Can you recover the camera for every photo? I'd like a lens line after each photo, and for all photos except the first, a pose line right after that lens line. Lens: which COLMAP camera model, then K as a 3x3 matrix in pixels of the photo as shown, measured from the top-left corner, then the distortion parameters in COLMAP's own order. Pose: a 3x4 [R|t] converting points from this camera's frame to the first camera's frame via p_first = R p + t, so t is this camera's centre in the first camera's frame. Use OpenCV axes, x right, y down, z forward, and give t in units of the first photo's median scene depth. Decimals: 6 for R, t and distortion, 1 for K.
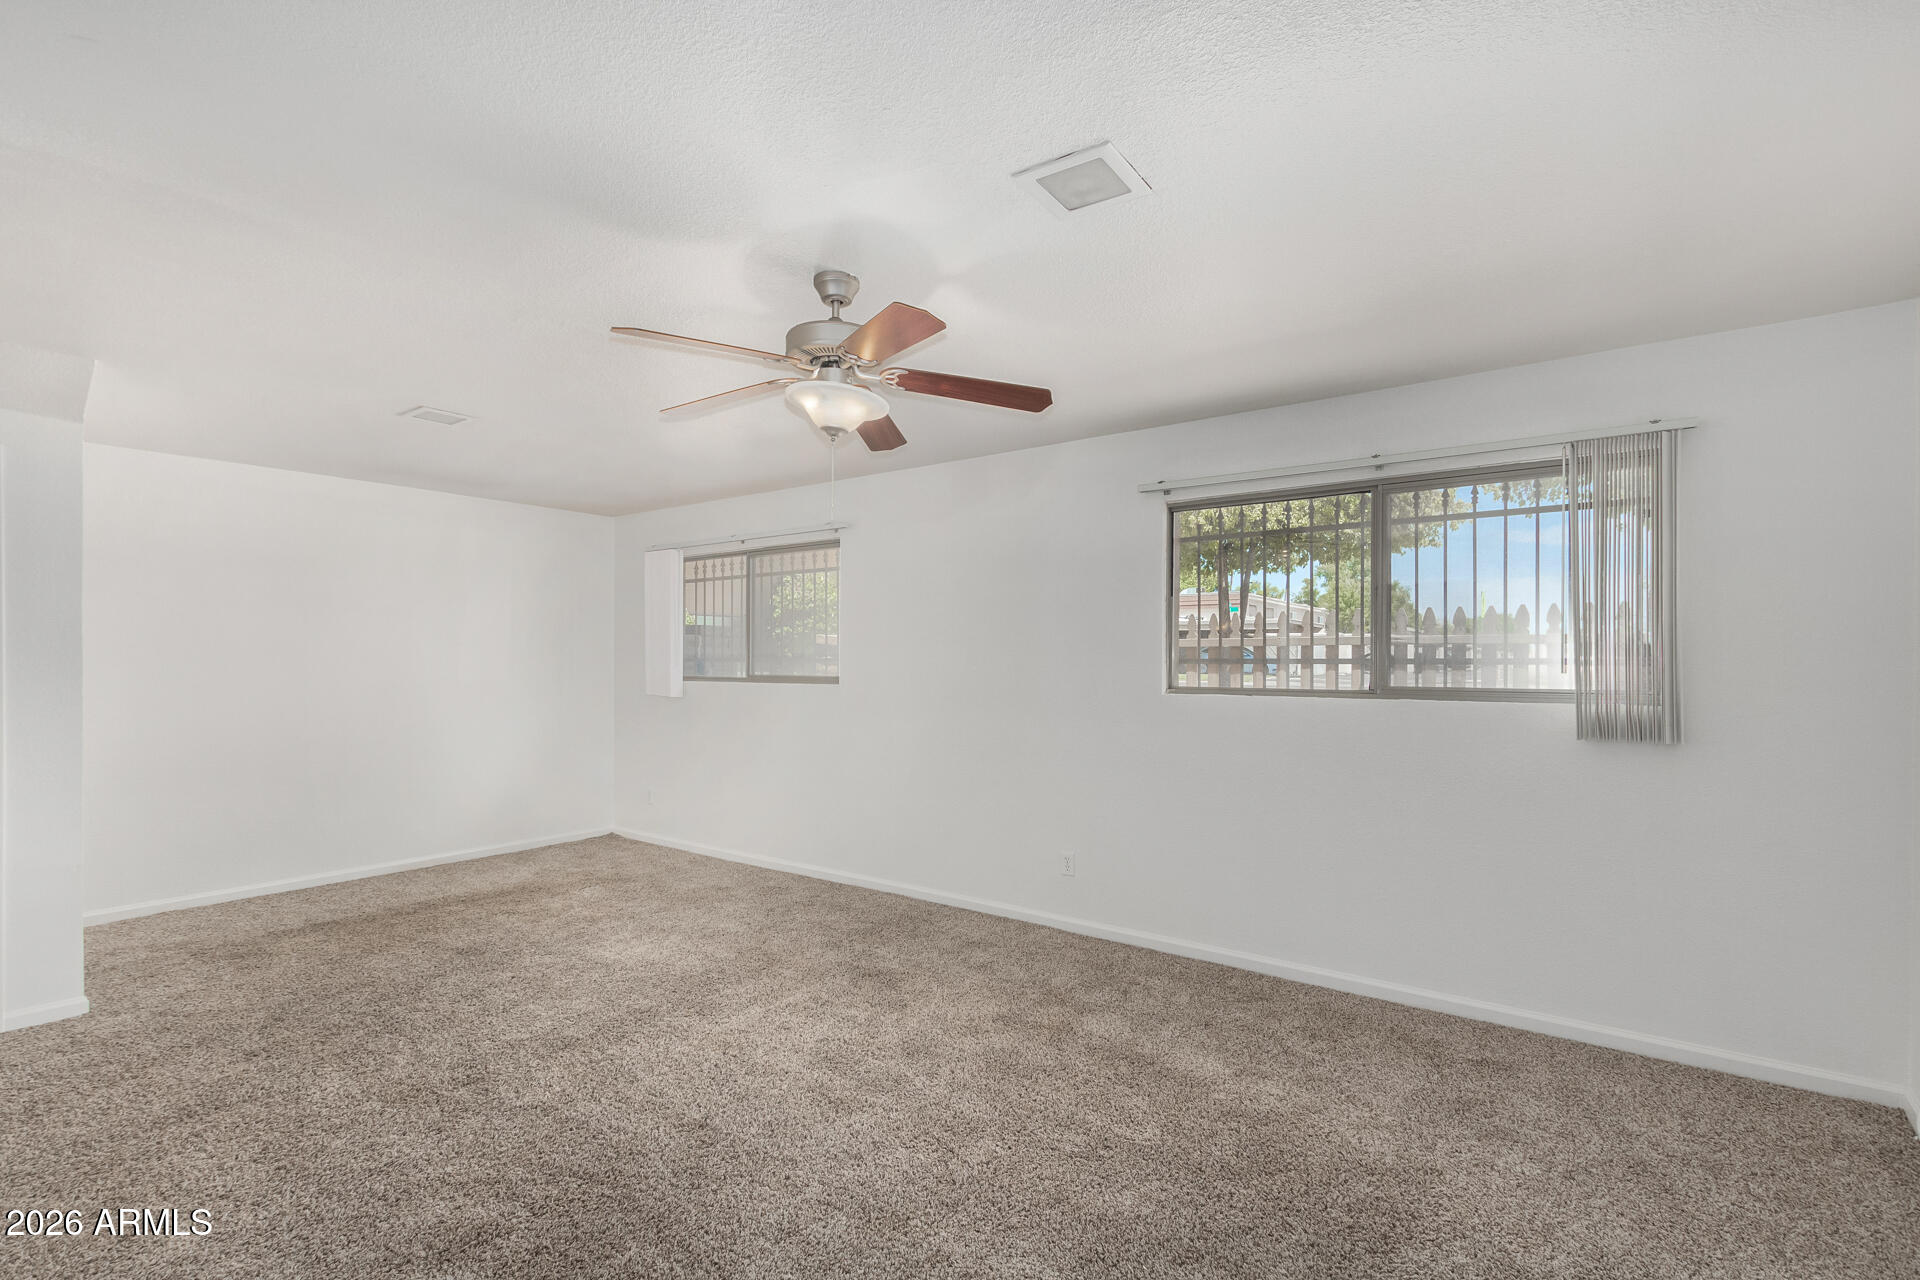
lens RADIAL K [[773.7, 0, 970.7], [0, 773.7, 668.6], [0, 0, 1]] dist [0.015842, 0.000052]
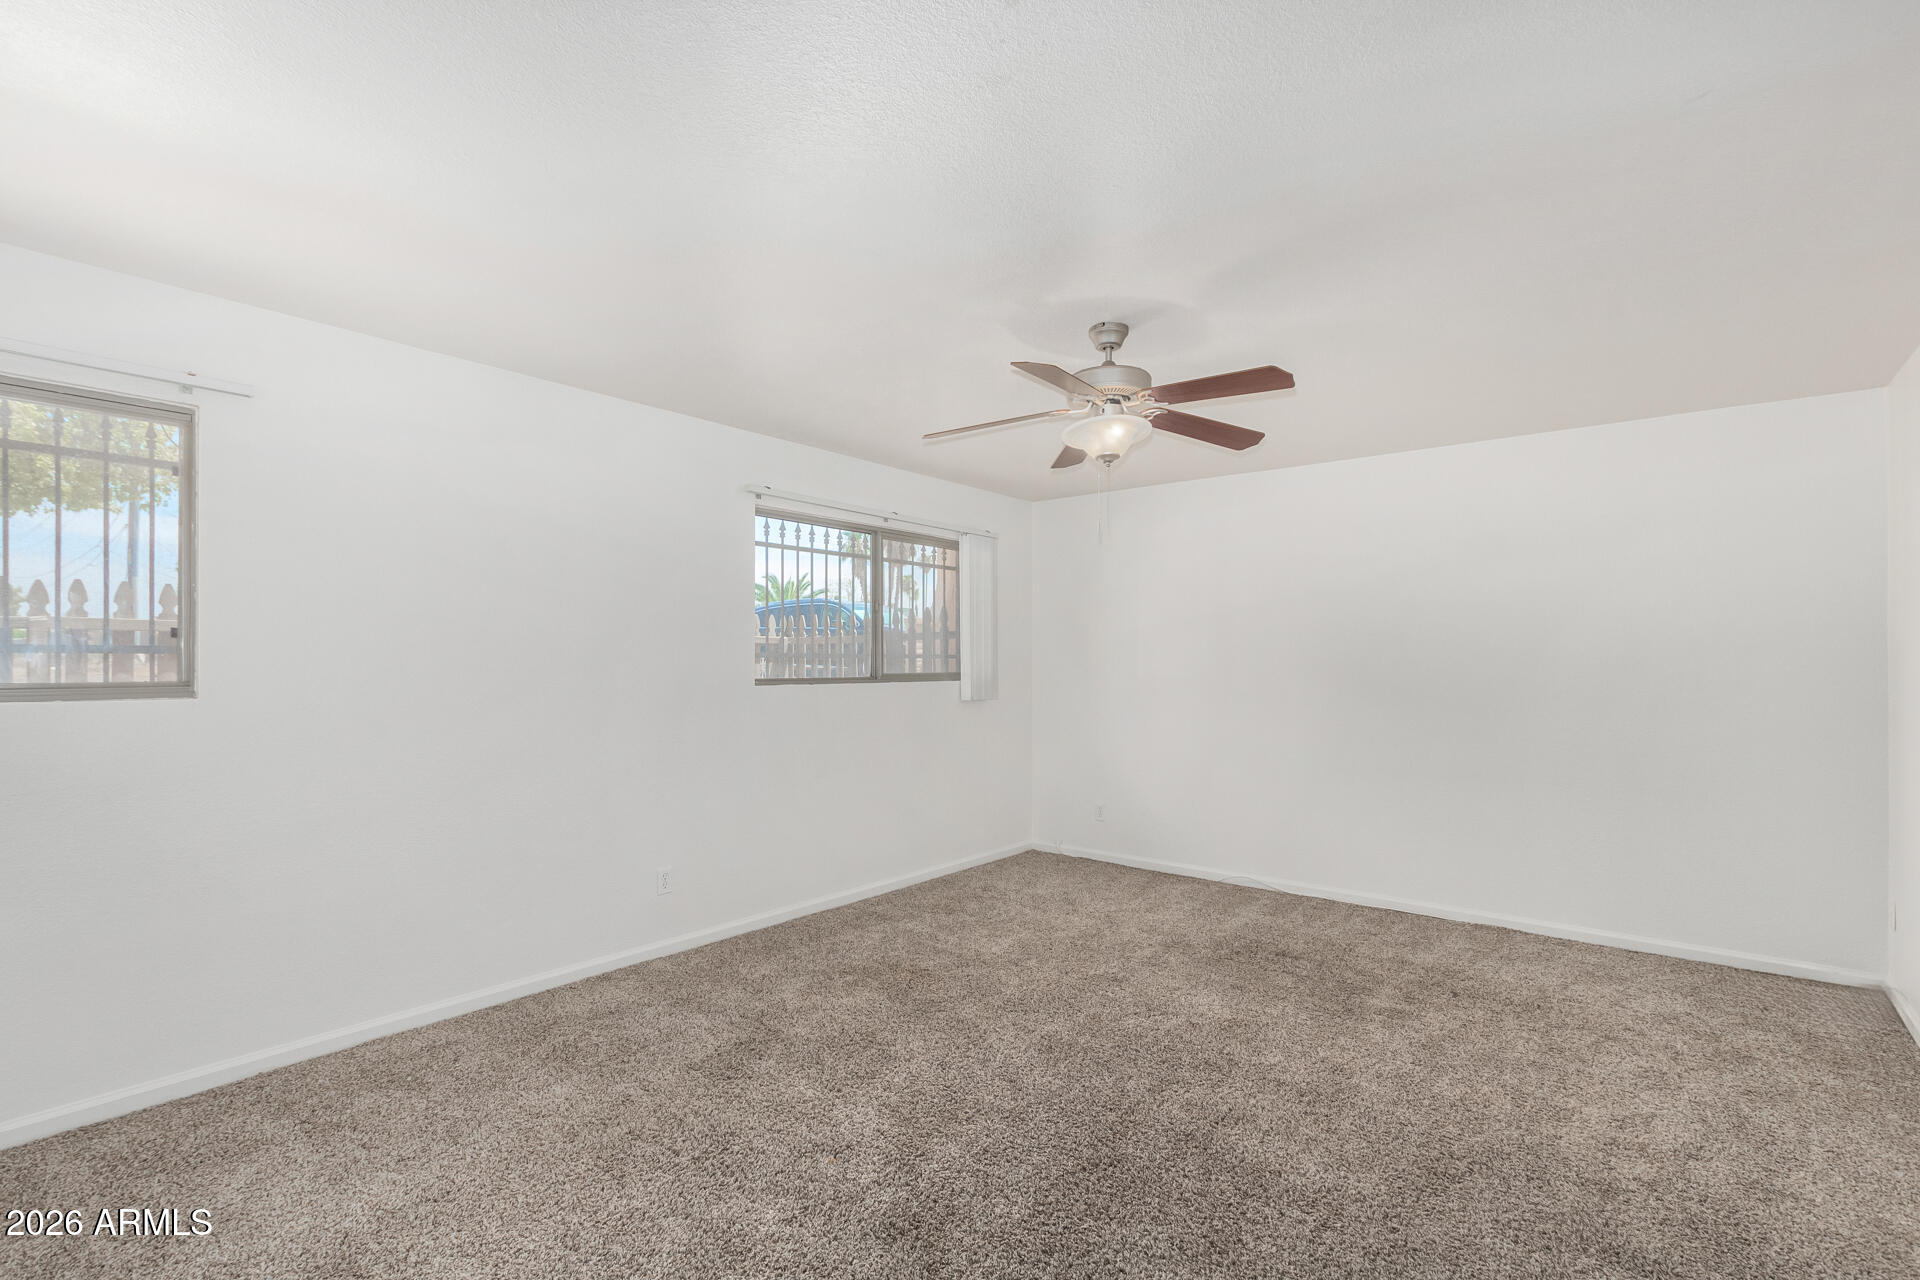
lens RADIAL K [[883.3, 0, 957.8], [0, 883.3, 646.9], [0, 0, 1]] dist [0.009983, -0.001919]
pose [[0.118647, 0.010072, 0.992885, -1.074186], [0.000251, 0.999948, -0.010173, -0.009520], [-0.992936, 0.001456, 0.118638, 0.682100]]
